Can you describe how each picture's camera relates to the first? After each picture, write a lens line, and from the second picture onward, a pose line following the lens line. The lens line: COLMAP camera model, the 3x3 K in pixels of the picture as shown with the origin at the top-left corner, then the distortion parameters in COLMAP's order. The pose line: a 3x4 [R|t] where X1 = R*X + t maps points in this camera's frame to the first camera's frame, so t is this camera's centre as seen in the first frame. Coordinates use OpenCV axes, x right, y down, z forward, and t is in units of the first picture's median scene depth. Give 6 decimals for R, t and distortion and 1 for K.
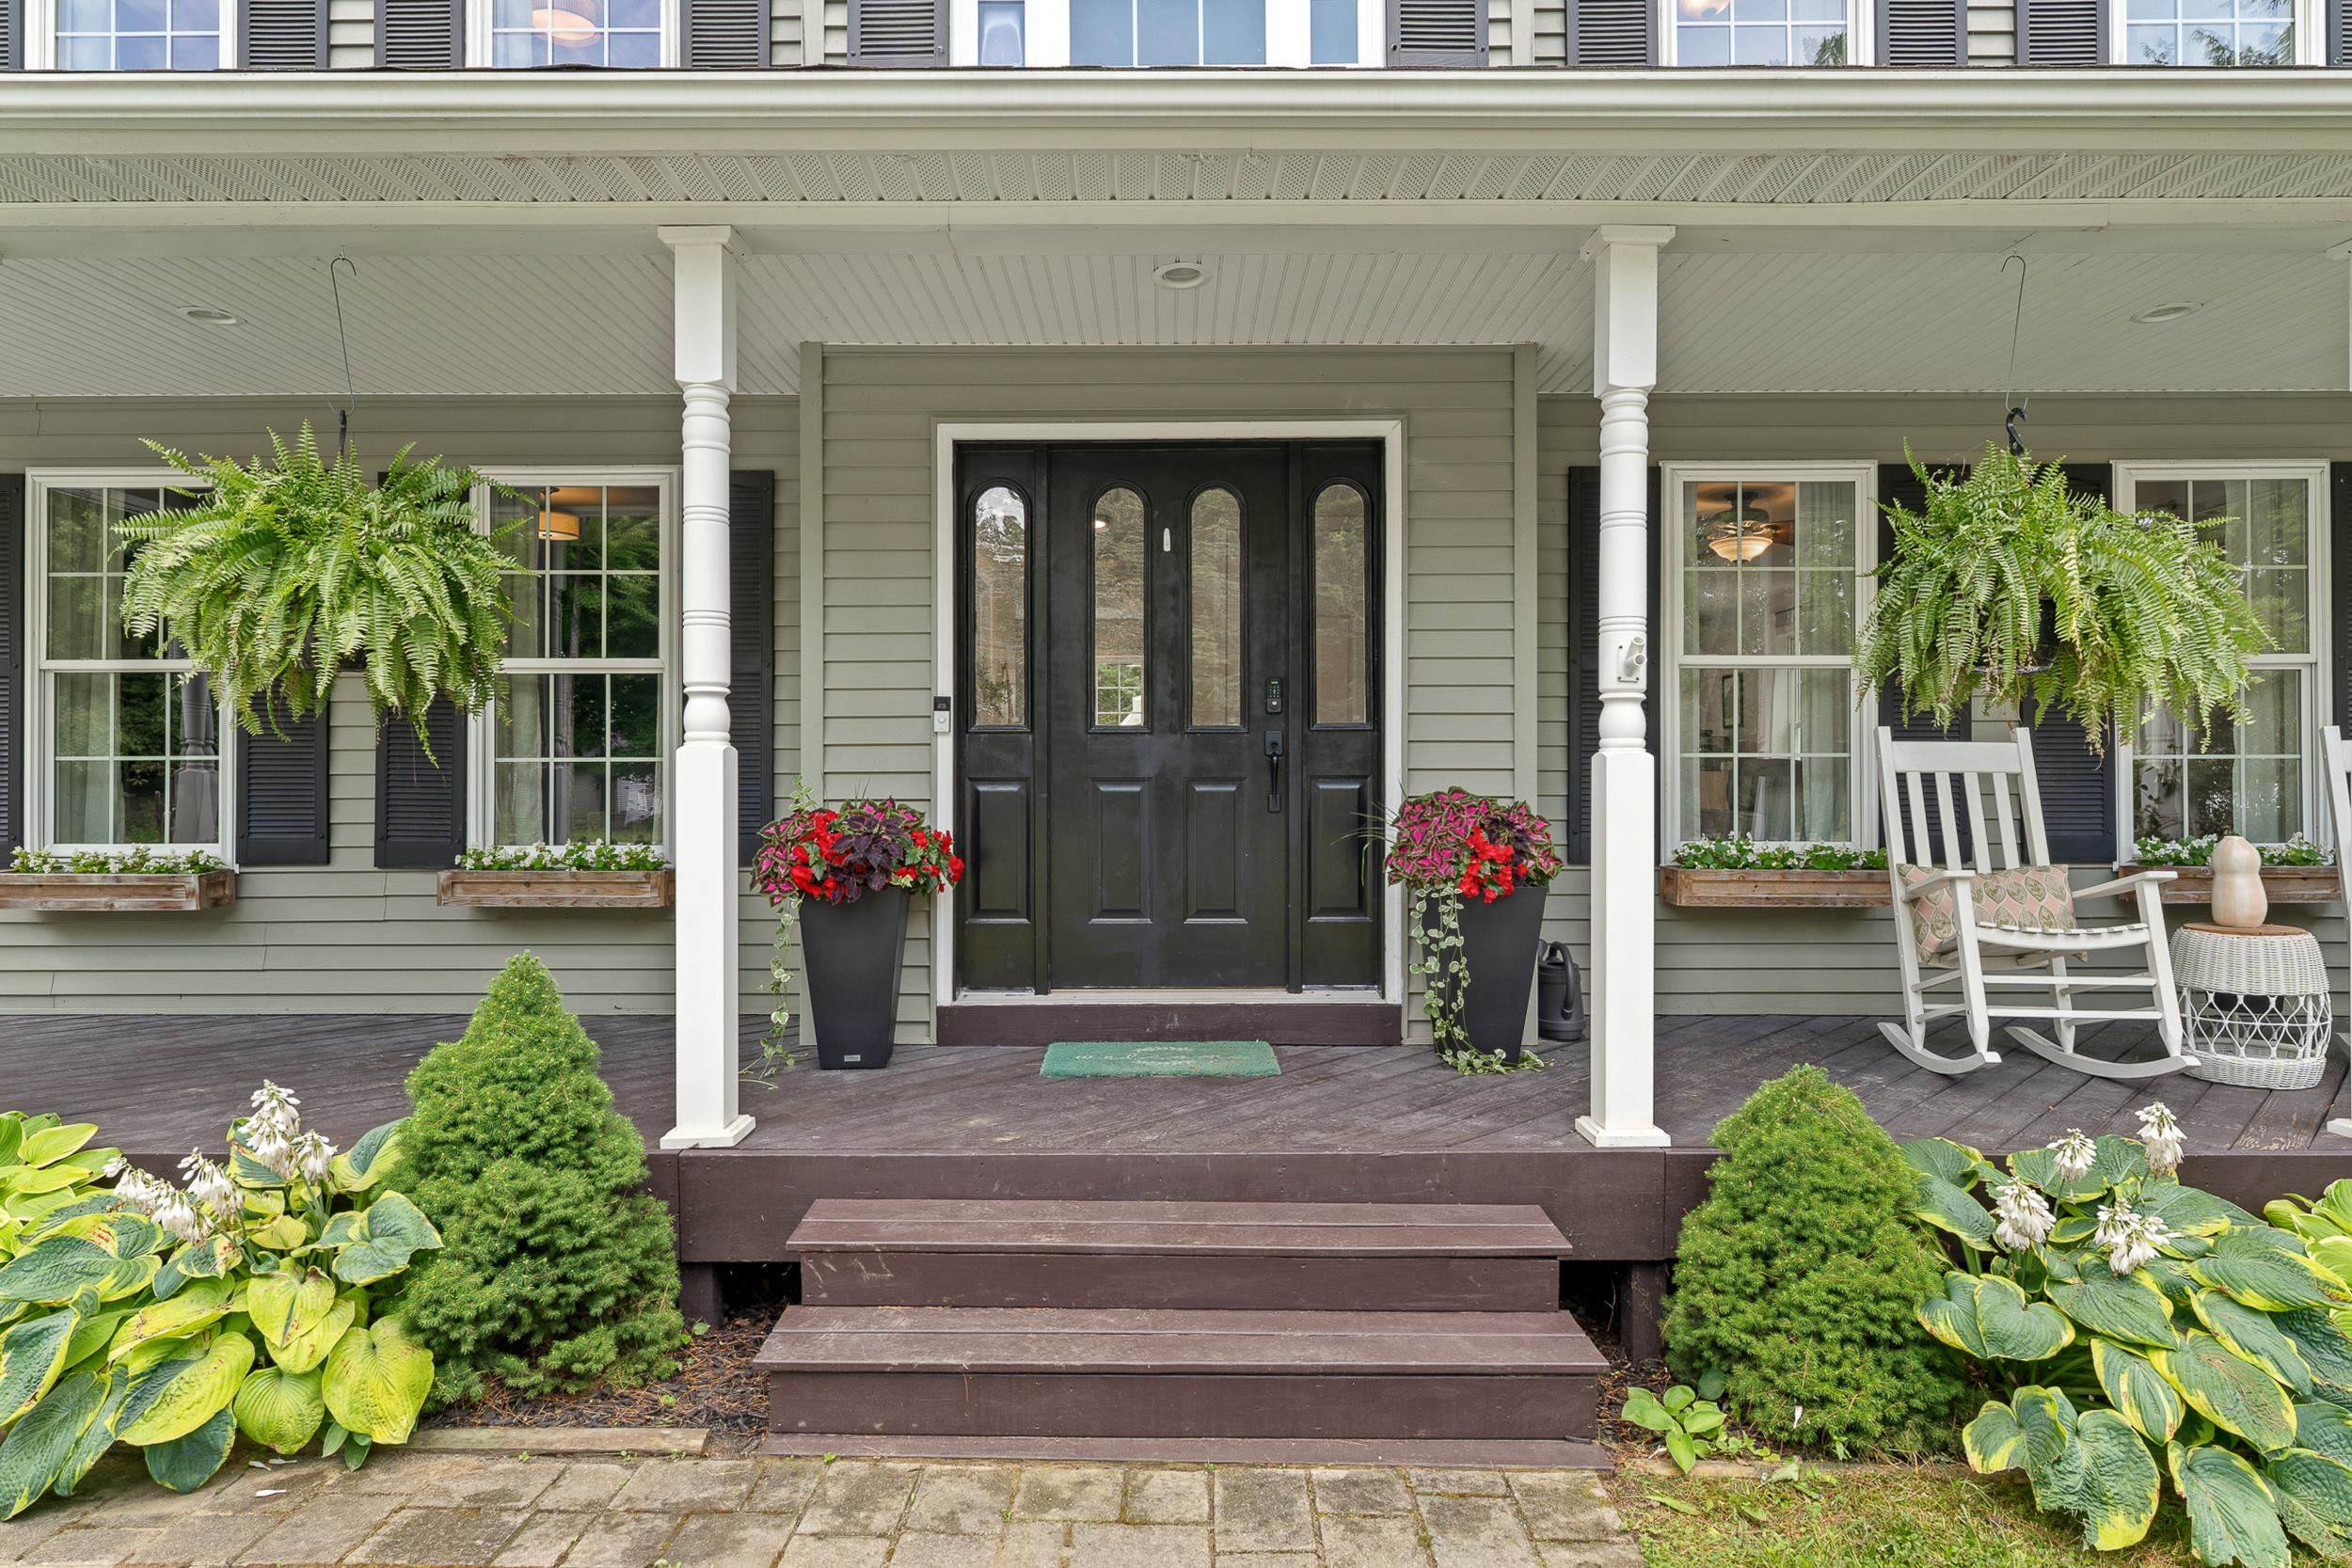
lens RADIAL K [[1290.4, 0, 1176.0], [0, 1290.4, 784.0], [0, 0, 1]] dist [-0.003792, -0.000043]
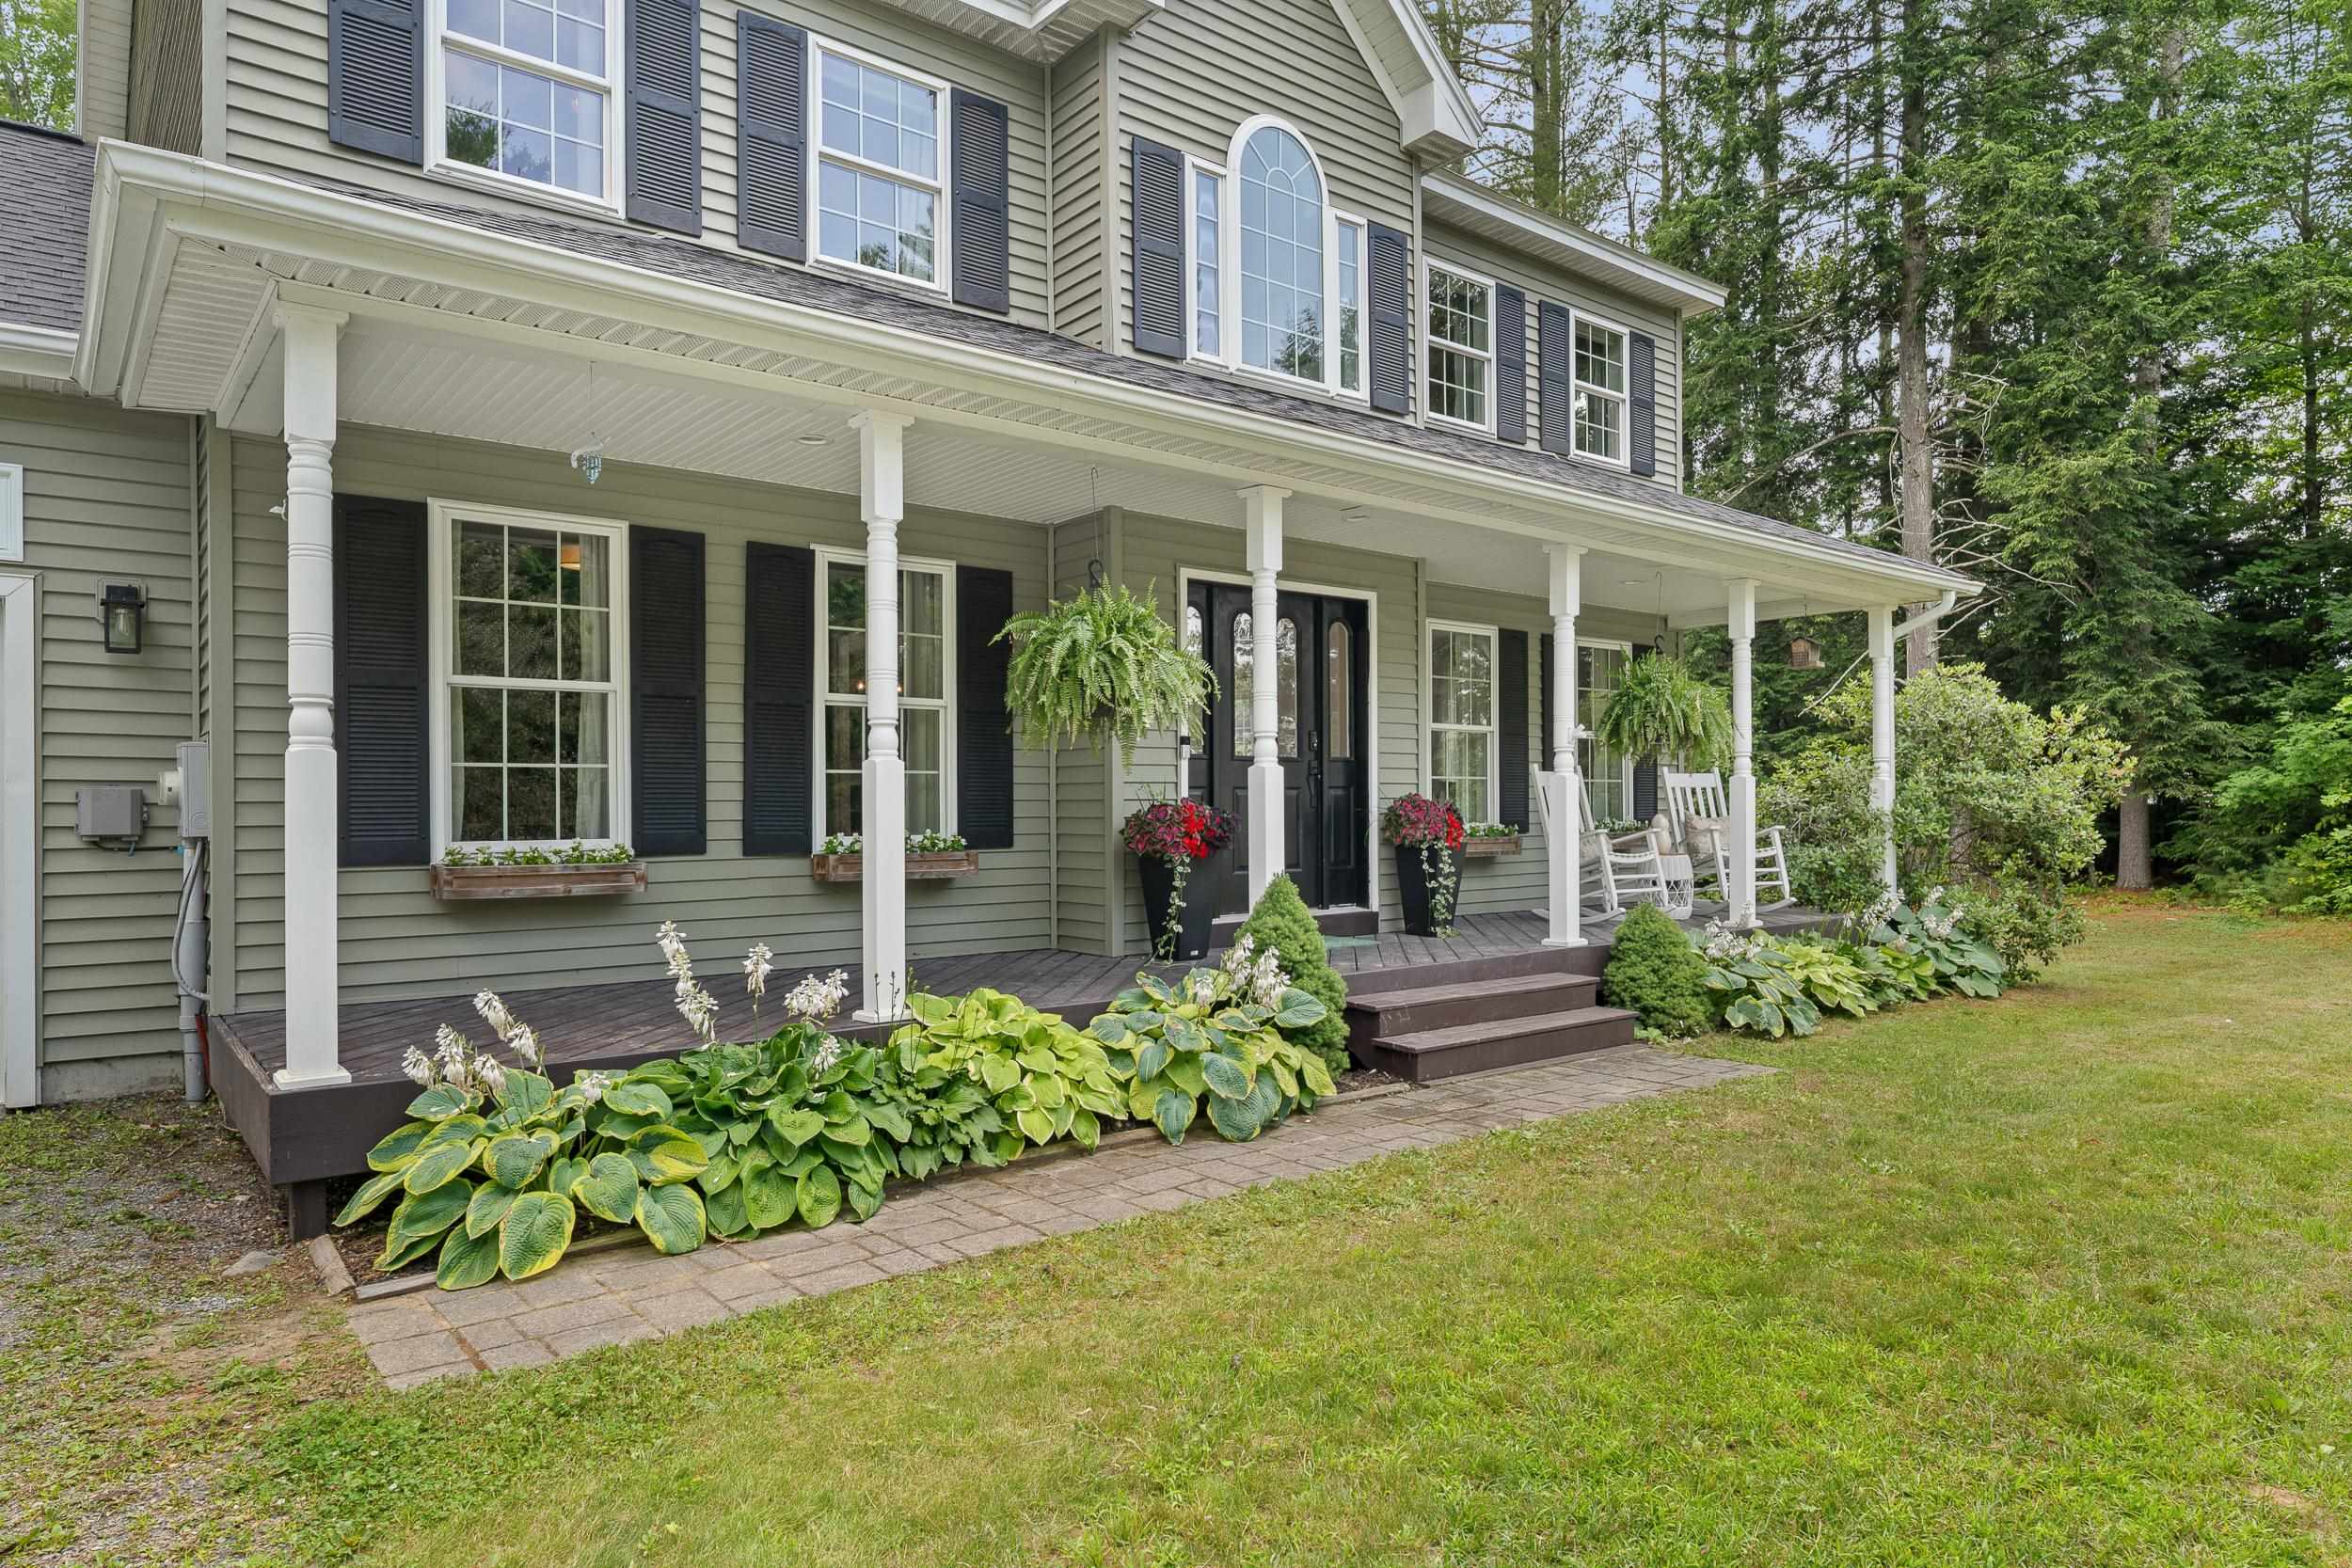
lens RADIAL K [[1406.3, 0, 1176.0], [0, 1406.3, 784.0], [0, 0, 1]] dist [0.002397, 0.000204]
pose [[0.774946, 0.006370, 0.631995, -1.301132], [0.001172, 0.999933, -0.011516, 0.013298], [-0.632026, 0.009666, 0.774887, -0.364259]]
